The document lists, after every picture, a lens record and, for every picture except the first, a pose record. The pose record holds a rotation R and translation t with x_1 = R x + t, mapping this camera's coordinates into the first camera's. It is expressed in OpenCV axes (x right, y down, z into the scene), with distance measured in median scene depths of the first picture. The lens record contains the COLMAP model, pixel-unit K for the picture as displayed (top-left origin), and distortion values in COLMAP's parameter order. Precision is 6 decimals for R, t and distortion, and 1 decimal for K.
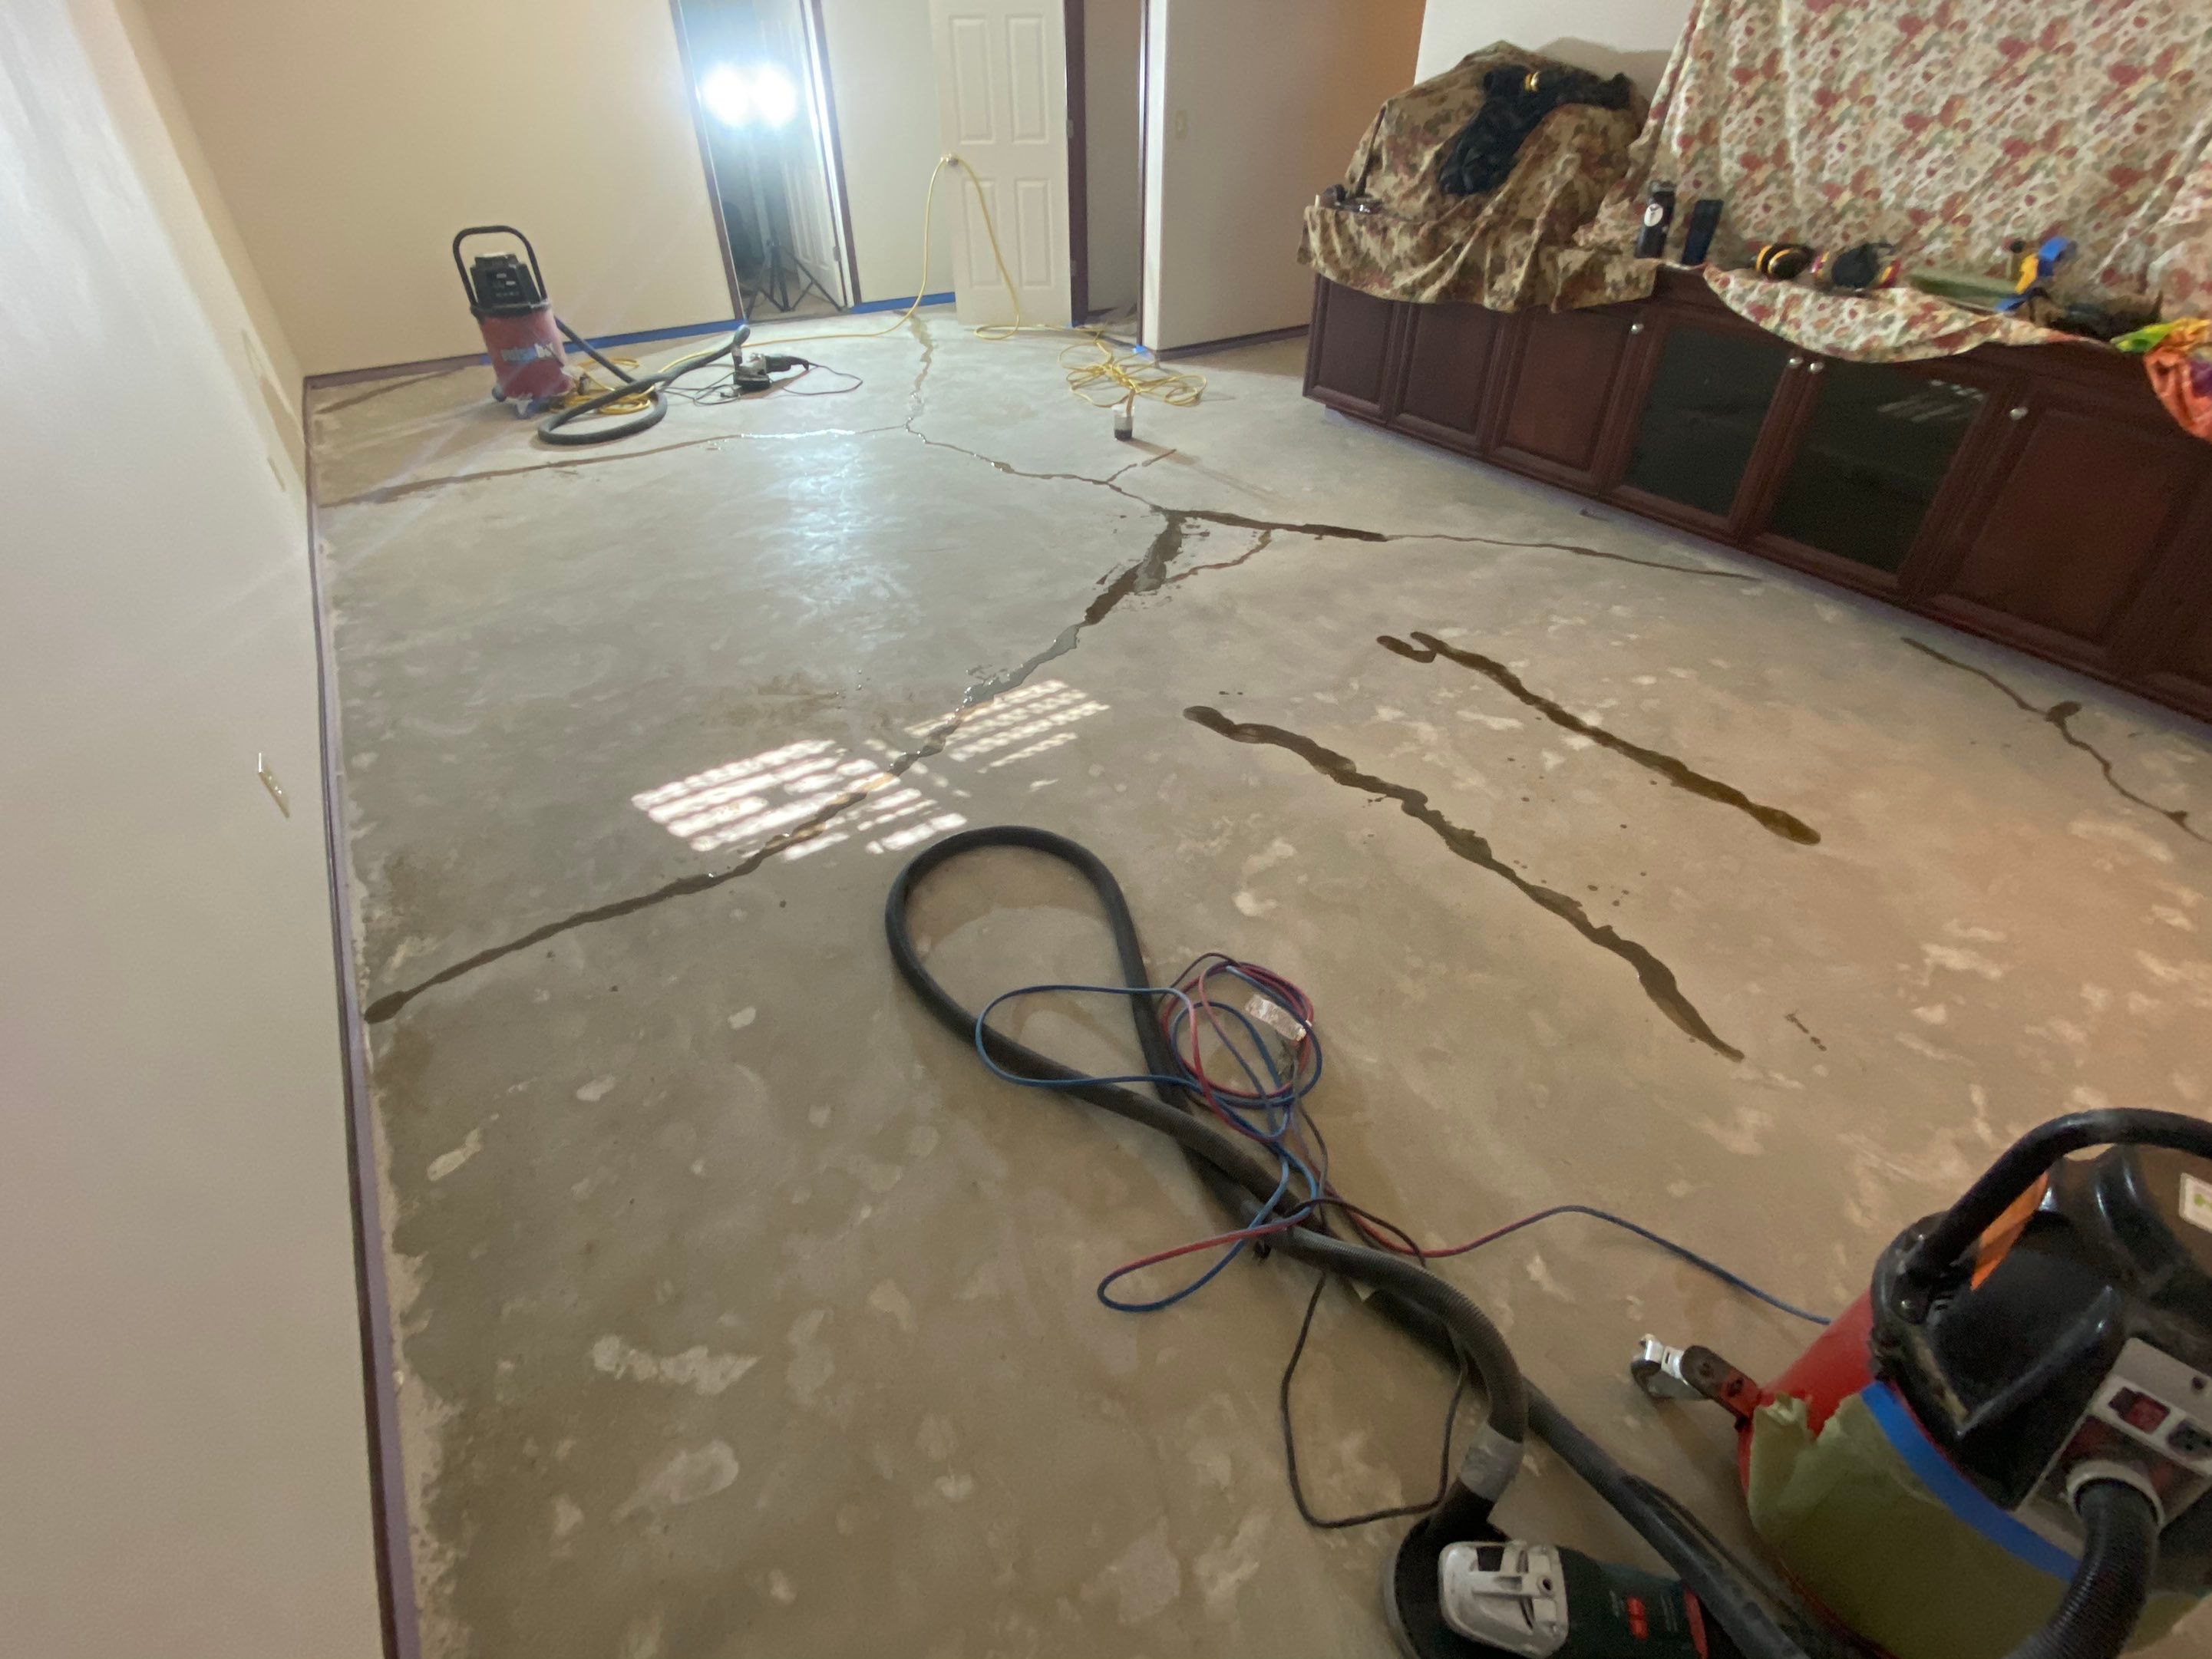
lens RADIAL K [[988.5, 0, 1100.8], [0, 988.5, 832.2], [0, 0, 1]] dist [-0.001299, -0.011287]
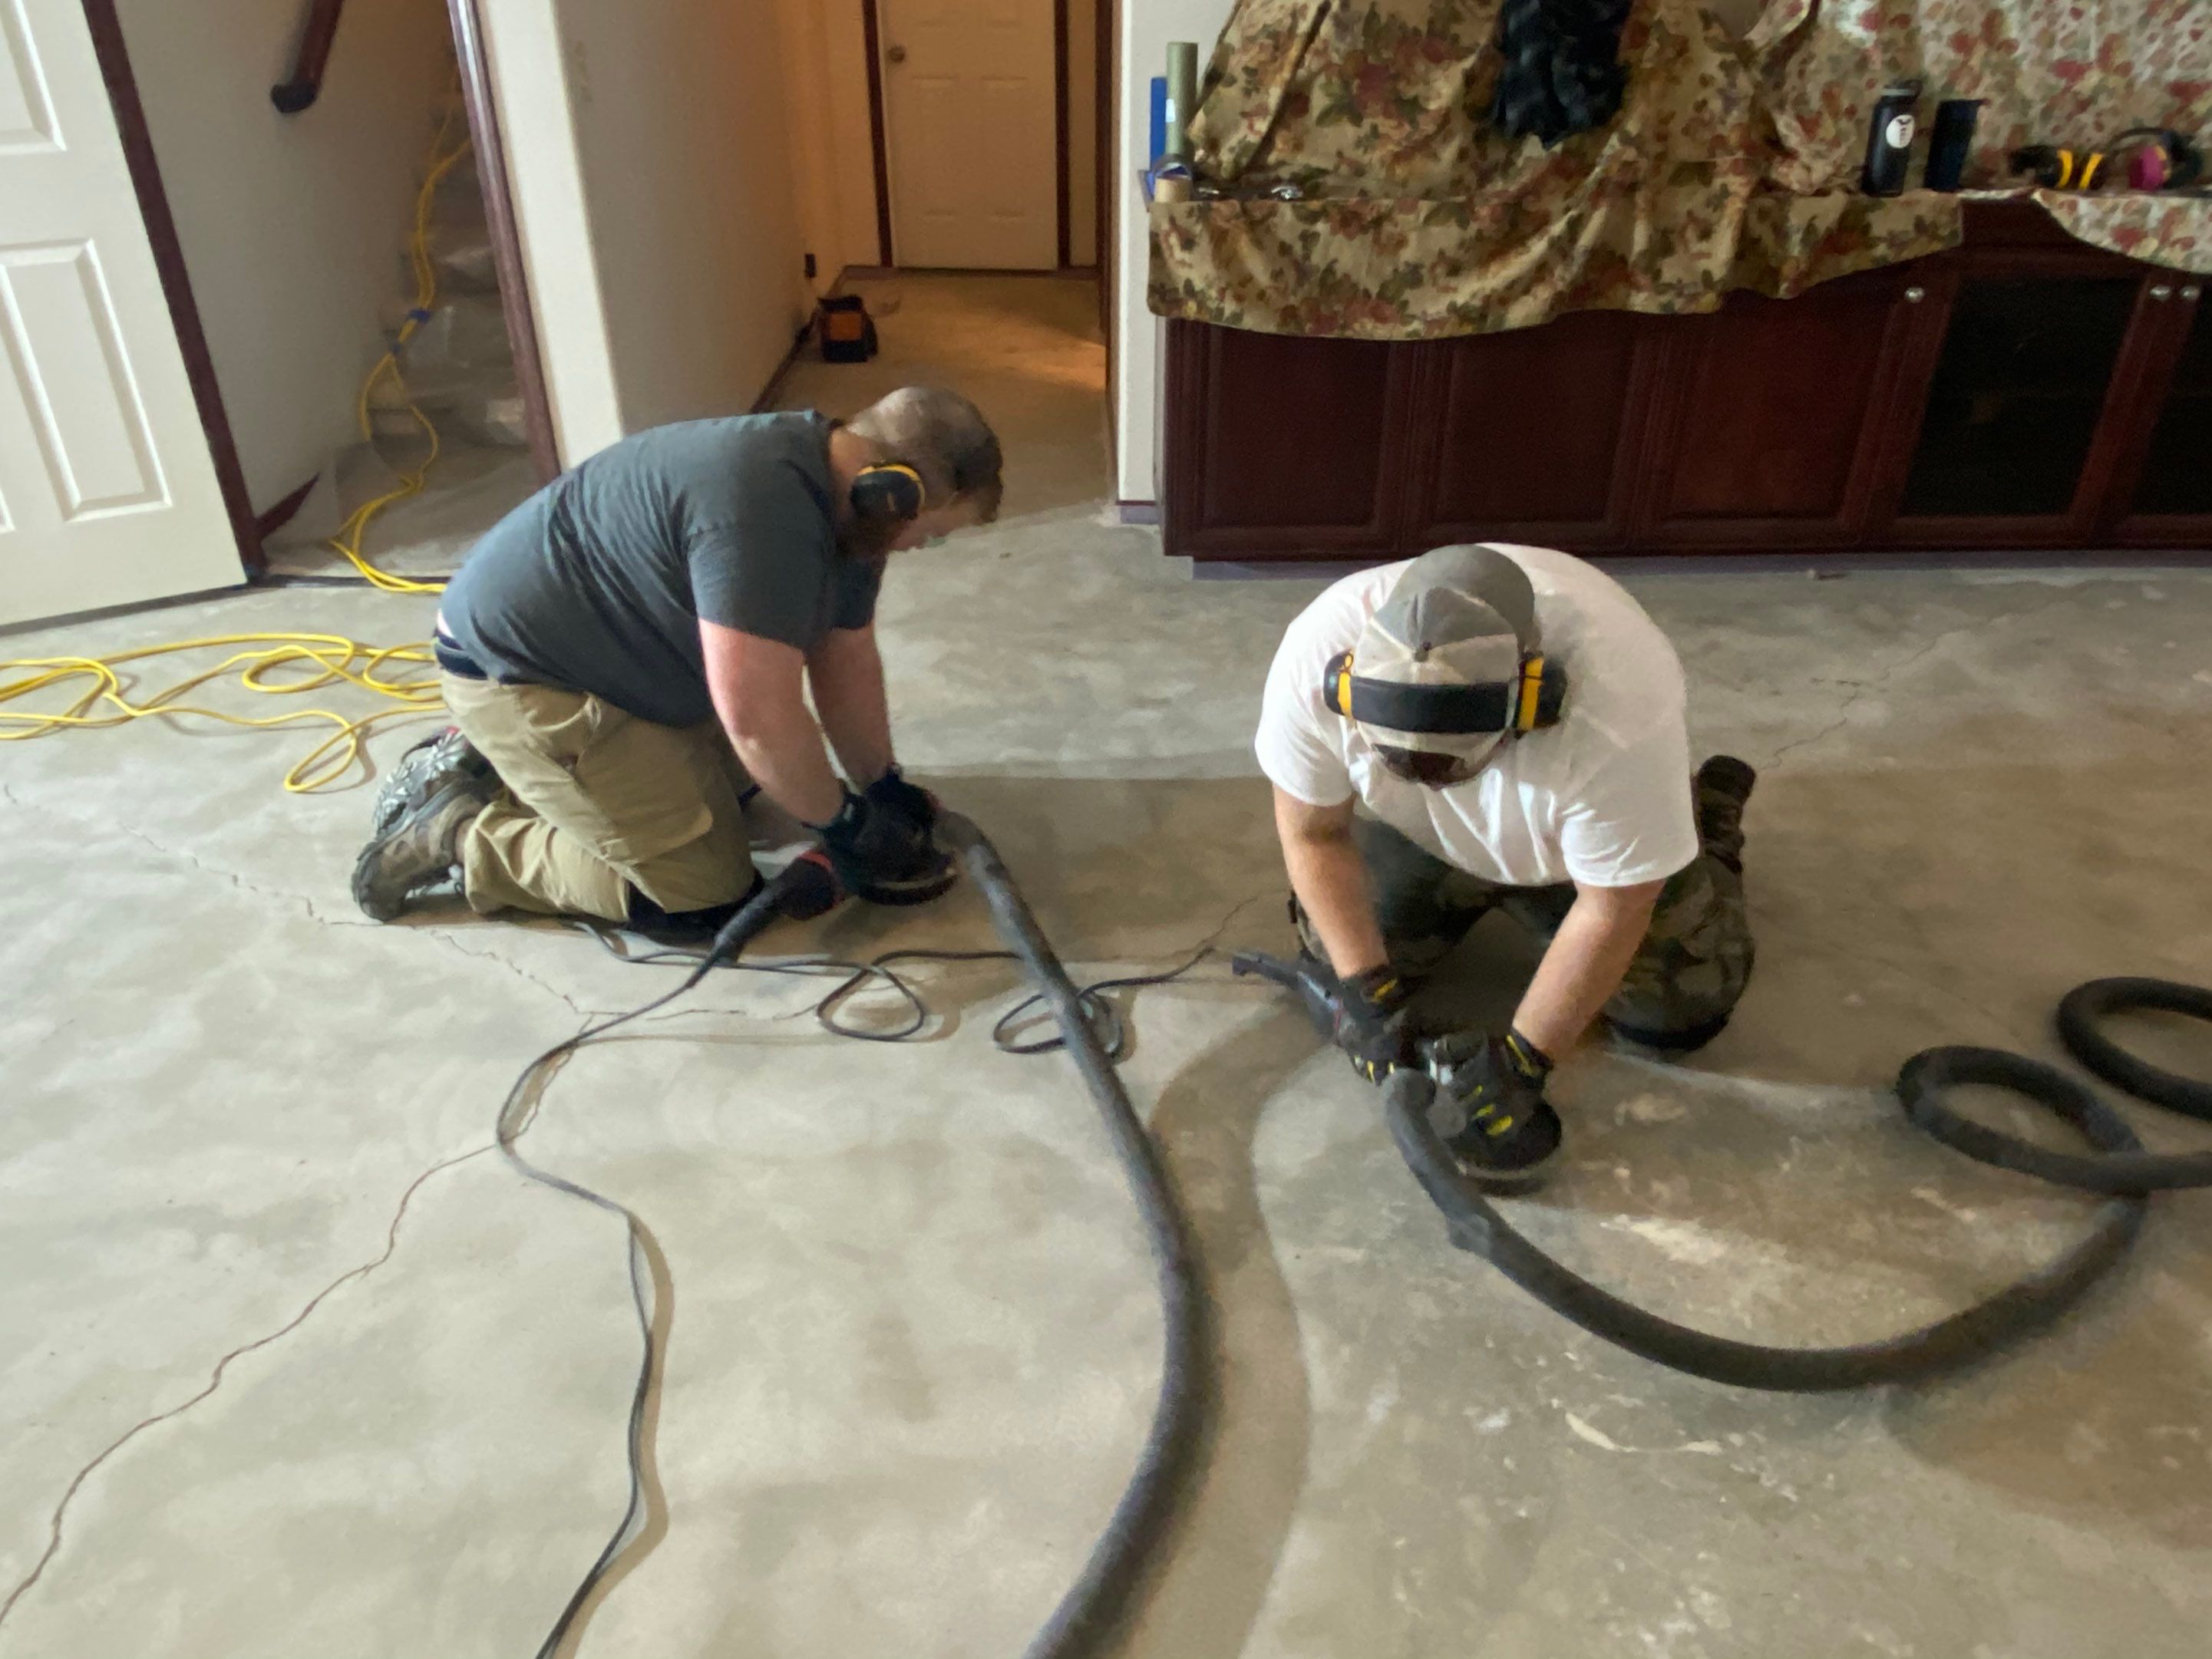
lens RADIAL K [[1569.8, 0, 1098.4], [0, 1569.8, 821.5], [0, 0, 1]] dist [0.034662, -0.032713]
pose [[0.524489, -0.412605, 0.744760, -0.655513], [0.530862, 0.842359, 0.092822, -0.620135], [-0.665655, 0.346681, 0.660845, 0.819328]]
